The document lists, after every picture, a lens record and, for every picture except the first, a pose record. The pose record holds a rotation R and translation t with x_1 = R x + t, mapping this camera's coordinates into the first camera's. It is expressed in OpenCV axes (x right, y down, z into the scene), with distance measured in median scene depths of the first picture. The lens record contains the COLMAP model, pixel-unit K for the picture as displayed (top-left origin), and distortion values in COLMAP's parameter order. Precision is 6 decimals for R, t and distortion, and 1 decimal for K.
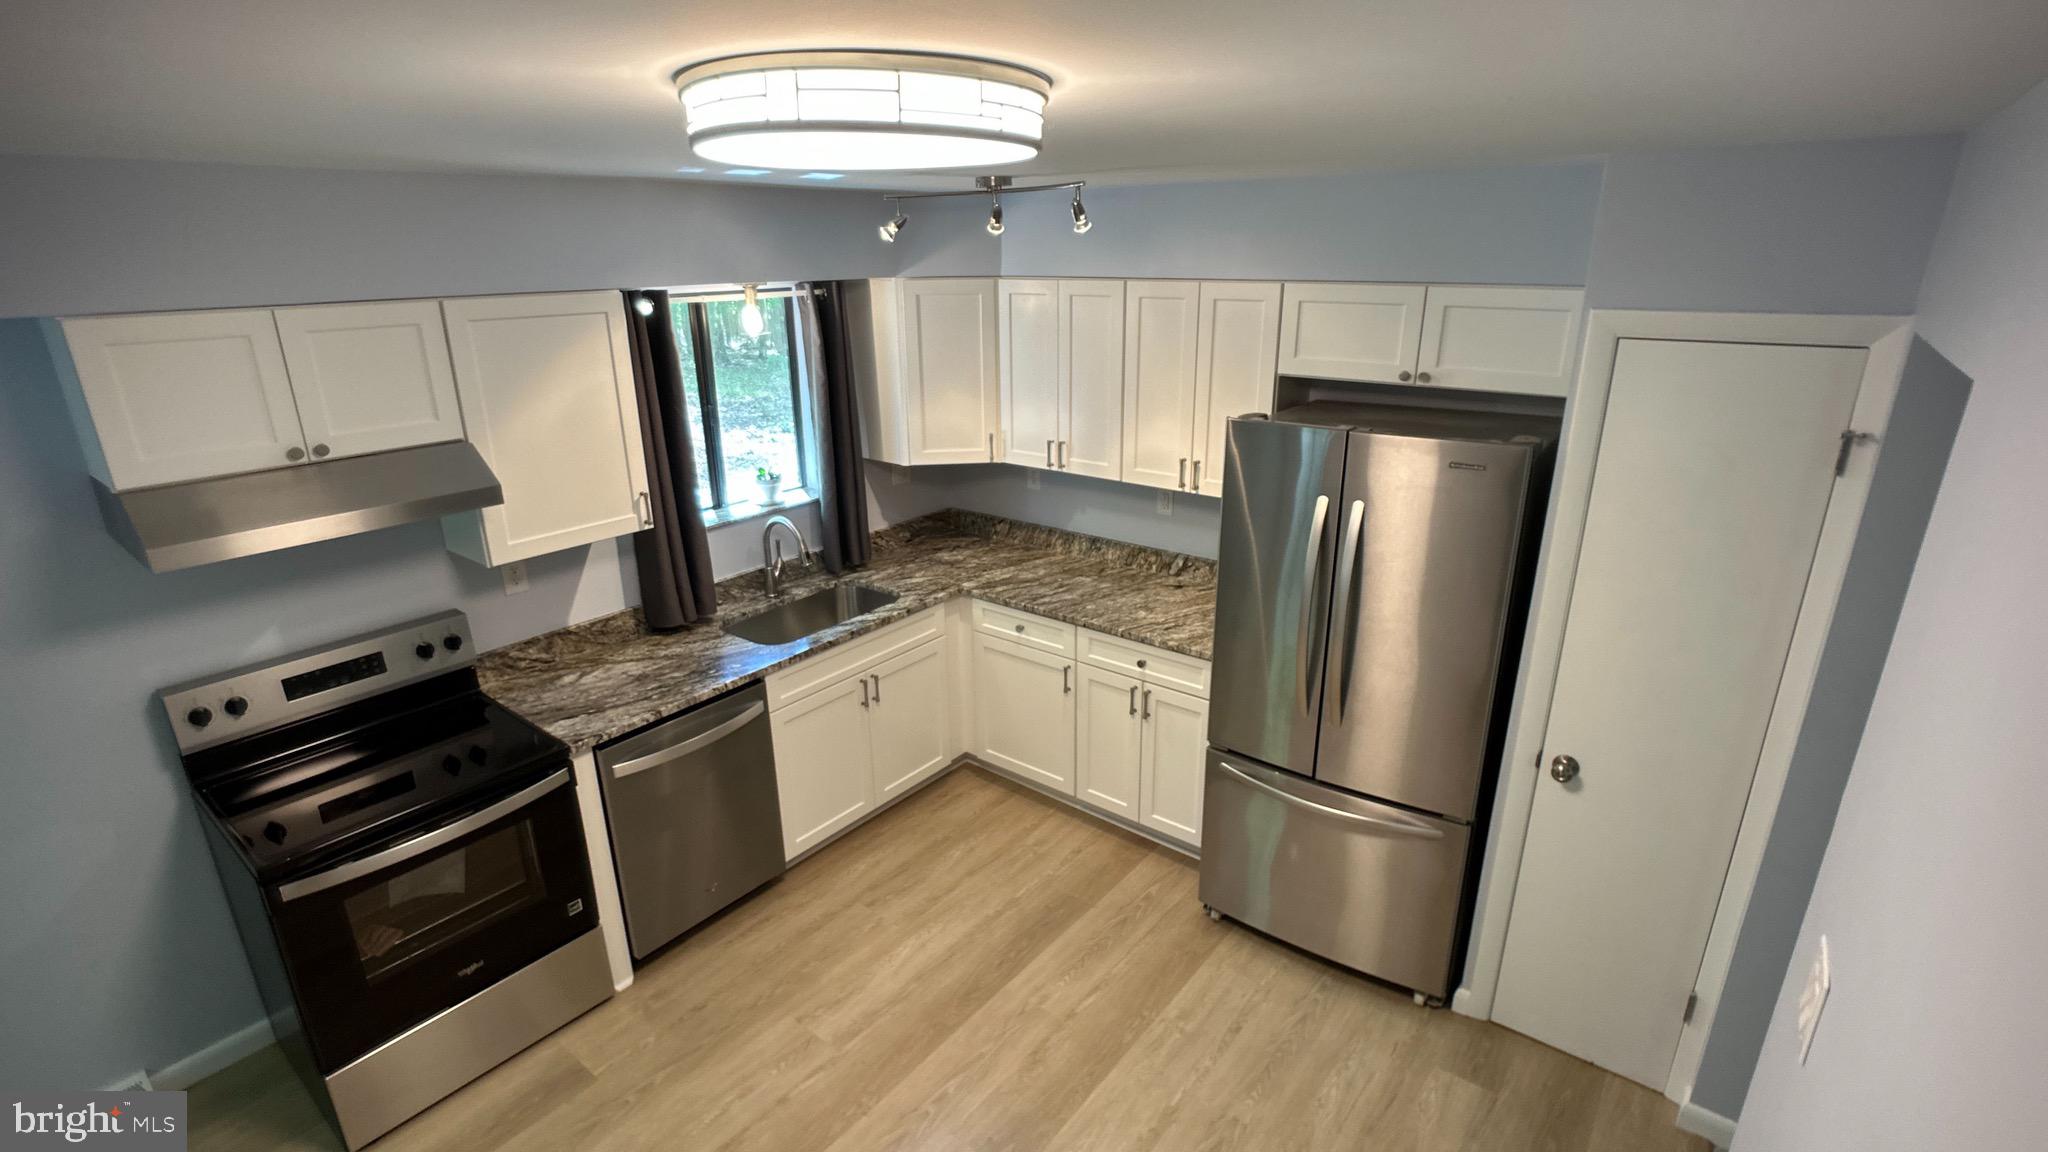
lens RADIAL K [[955.8, 0, 1014.2], [0, 955.8, 585.6], [0, 0, 1]] dist [-0.018922, 0.005007]
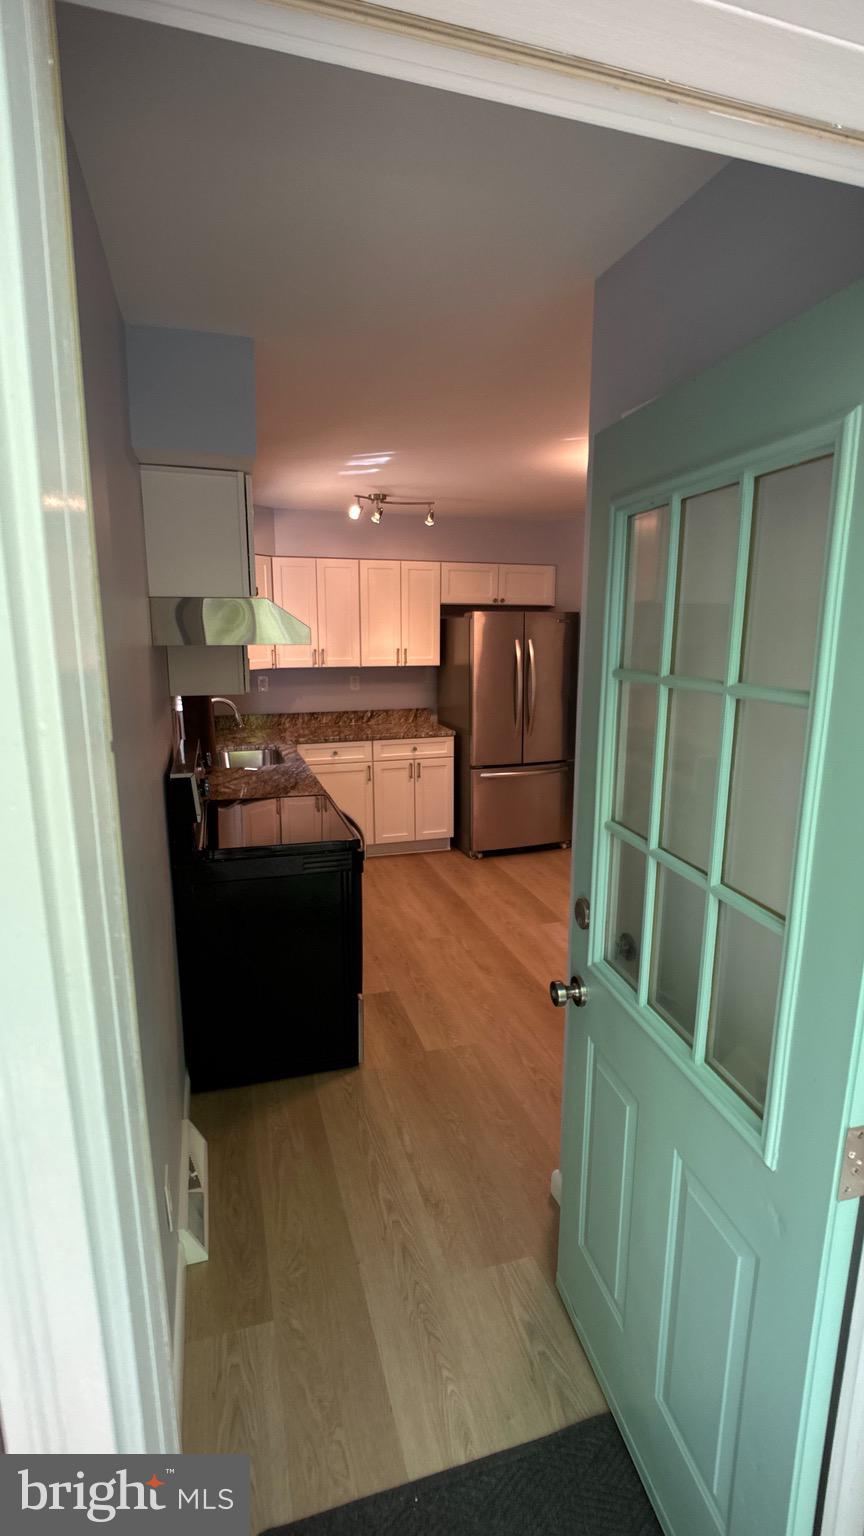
lens RADIAL K [[718.6, 0, 431.9], [0, 718.6, 779.7], [0, 0, 1]] dist [-0.020116, -0.000593]
pose [[0.565762, -0.157355, 0.809415, -1.047046], [0.268923, 0.963161, -0.000727, 0.152352], [-0.779483, 0.218082, 0.587236, 0.120737]]
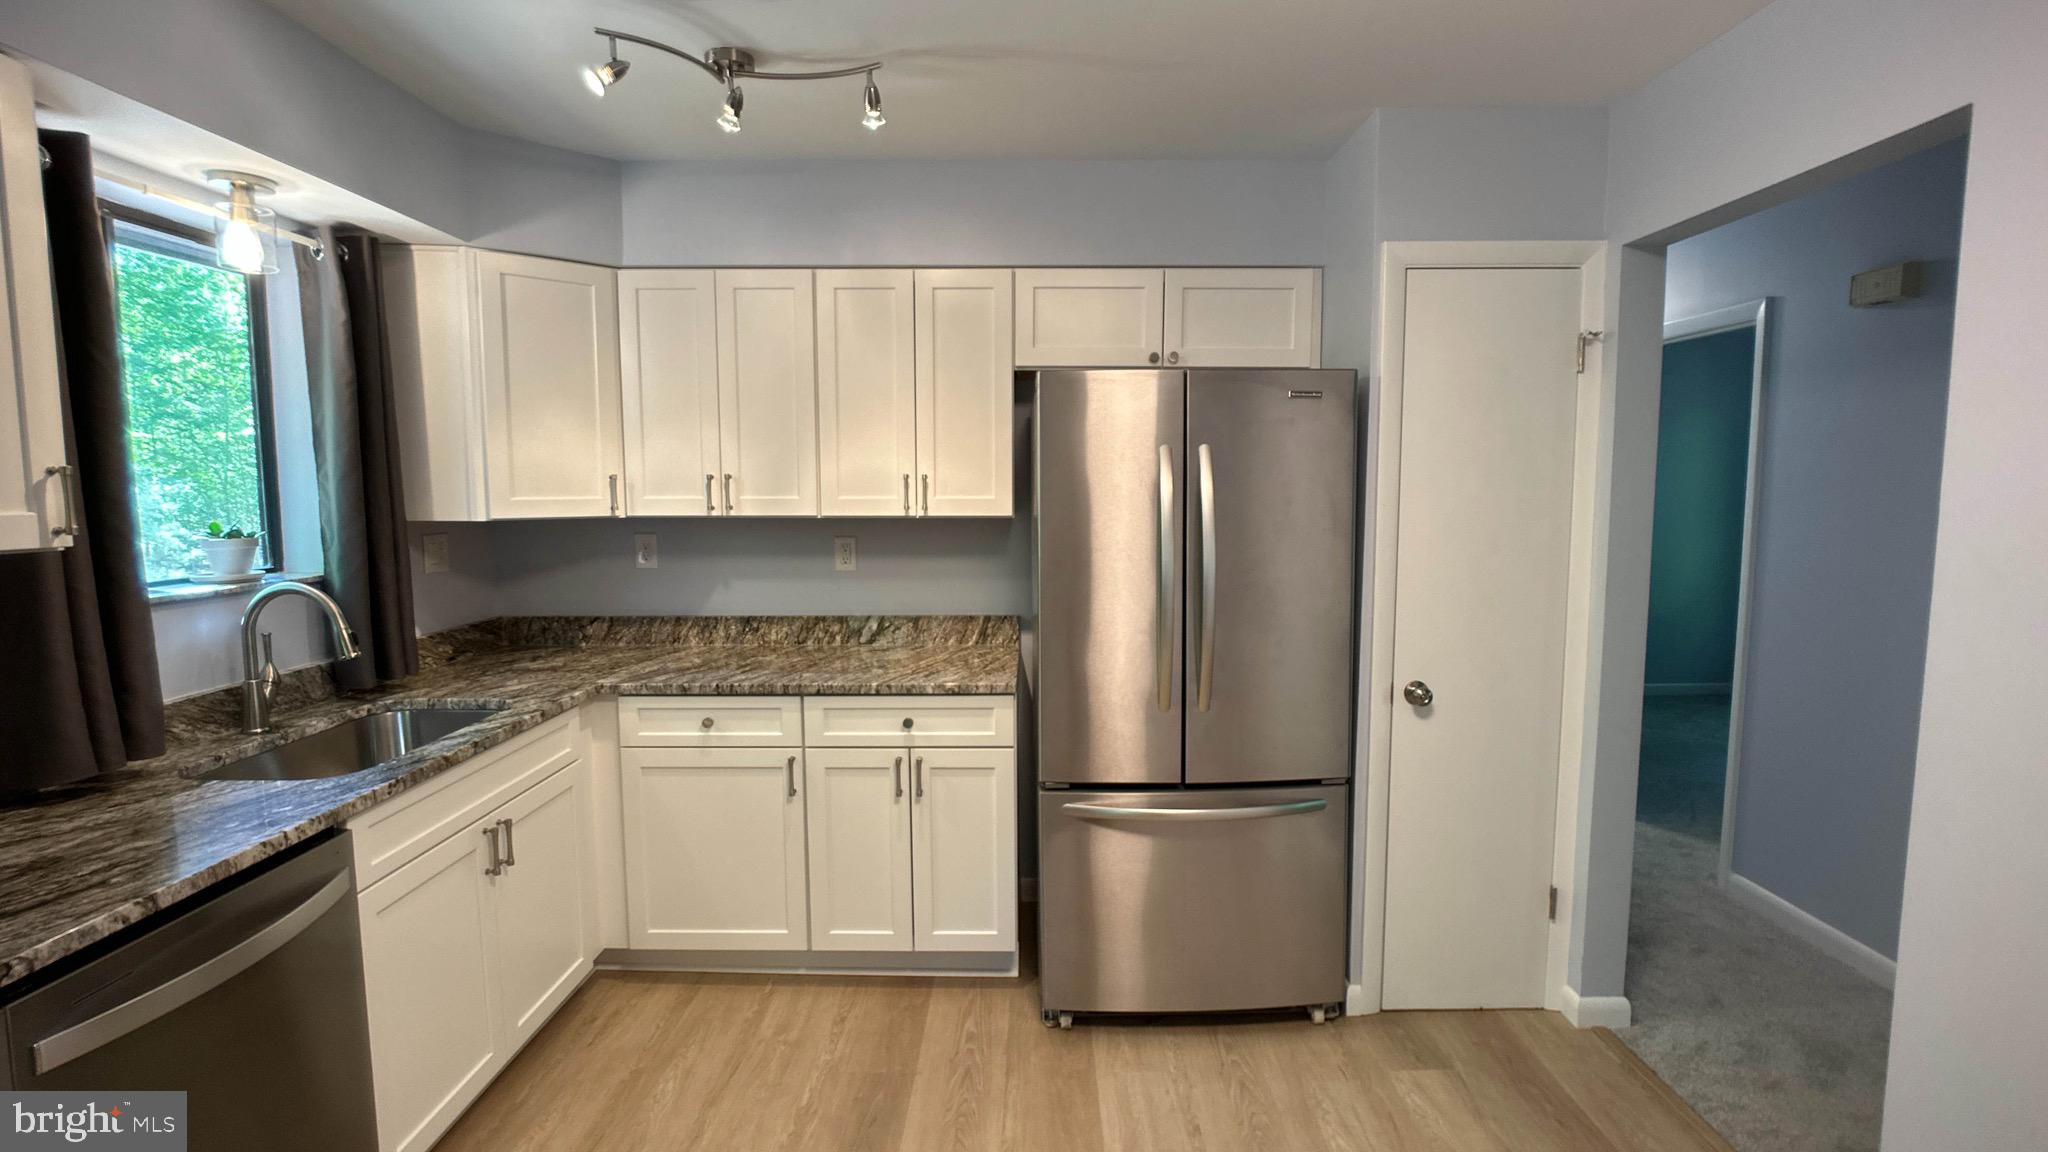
lens RADIAL K [[958.2, 0, 1024.0], [0, 958.2, 576.0], [0, 0, 1]] dist [-0.020116, -0.000593]
pose [[0.788258, -0.048225, 0.613452, -0.262240], [0.197483, 0.964016, -0.177972, 0.123020], [-0.582795, 0.261434, 0.769417, 0.316508]]
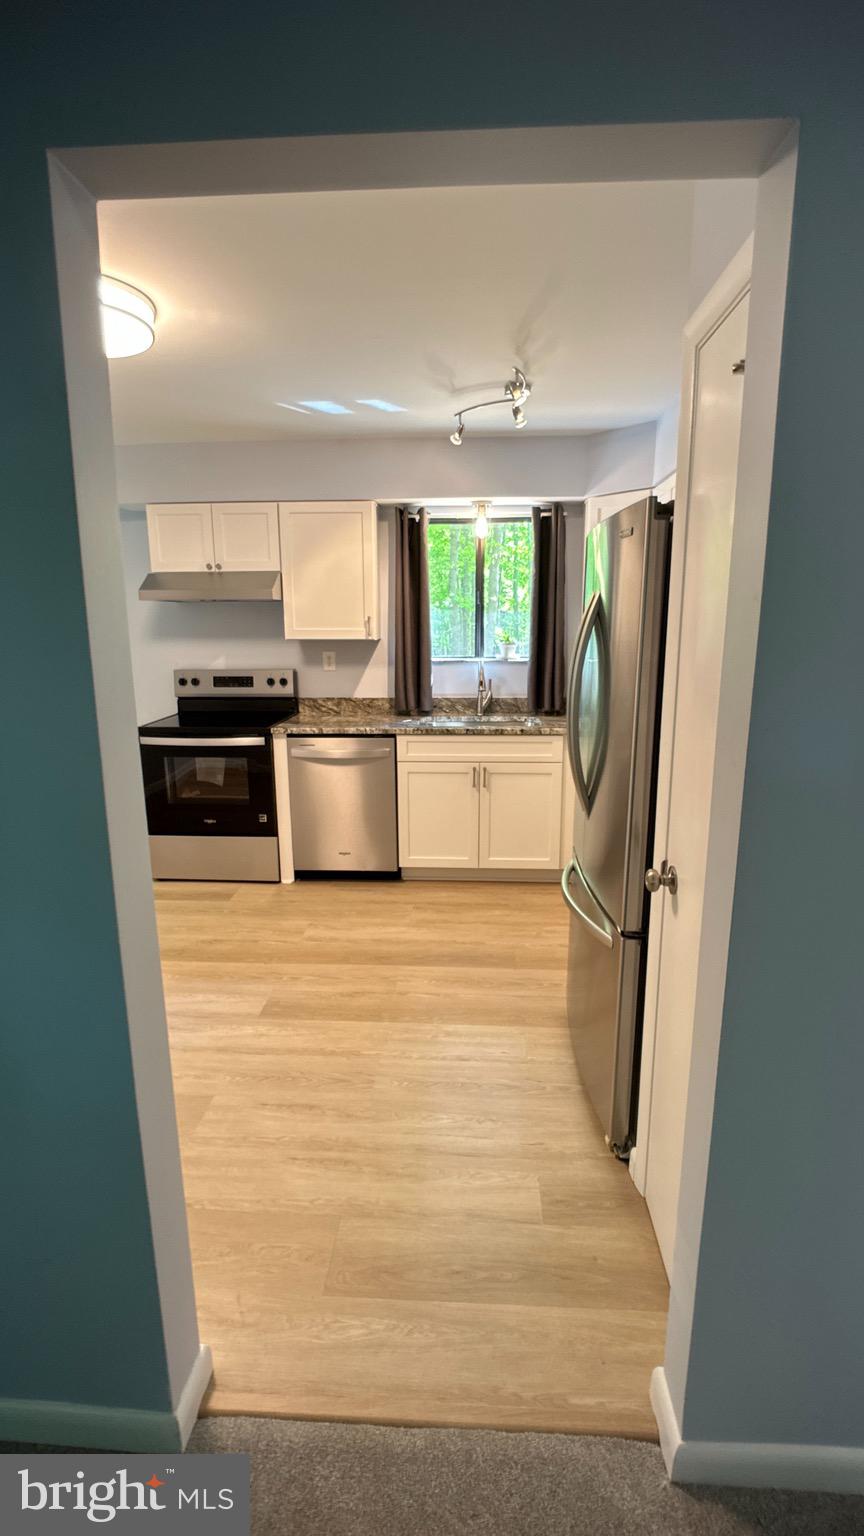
lens RADIAL K [[715.1, 0, 430.7], [0, 715.1, 774.8], [0, 0, 1]] dist [0.022768, 0.000251]
pose [[0.572275, 0.185651, -0.798771, 0.694400], [-0.274782, 0.961141, 0.026523, 0.102775], [0.772655, 0.204309, 0.601050, 0.313297]]
